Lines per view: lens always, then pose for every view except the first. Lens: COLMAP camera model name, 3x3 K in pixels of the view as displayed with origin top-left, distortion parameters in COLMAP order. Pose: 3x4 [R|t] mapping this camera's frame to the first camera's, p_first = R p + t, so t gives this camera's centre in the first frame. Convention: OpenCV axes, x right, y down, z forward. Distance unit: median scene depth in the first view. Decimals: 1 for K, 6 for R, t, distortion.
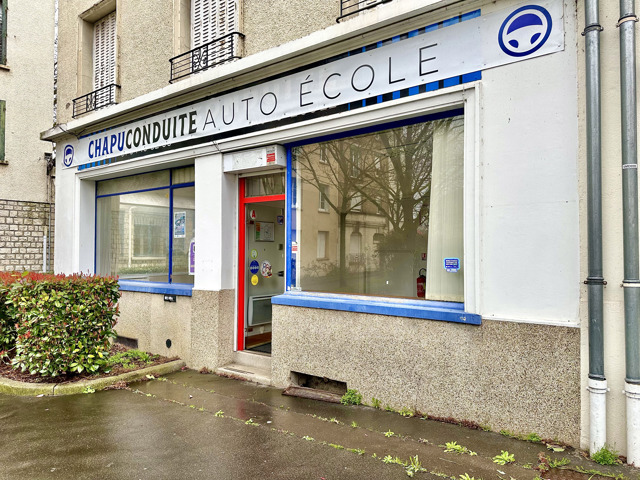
lens RADIAL K [[416.9, 0, 319.9], [0, 416.9, 243.1], [0, 0, 1]] dist [0.027006, -0.014023]
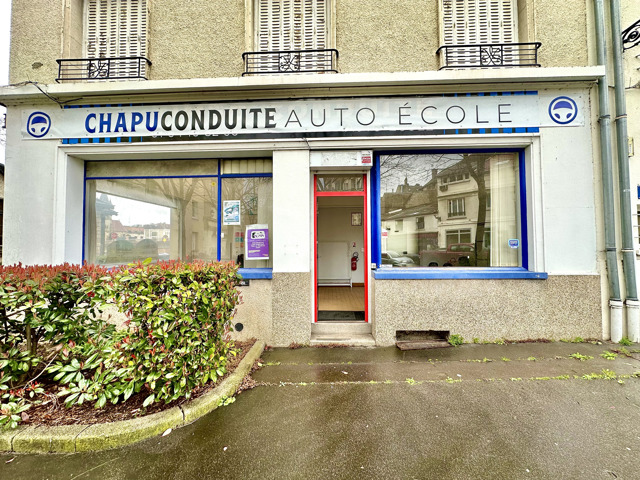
lens RADIAL K [[257.3, 0, 337.1], [0, 257.3, 230.8], [0, 0, 1]] dist [-0.006771, 0.001846]
pose [[0.842269, 0.006358, 0.539020, -0.547489], [-0.001748, 0.999957, -0.009063, 0.009538], [-0.539055, 0.006691, 0.842244, 0.373120]]
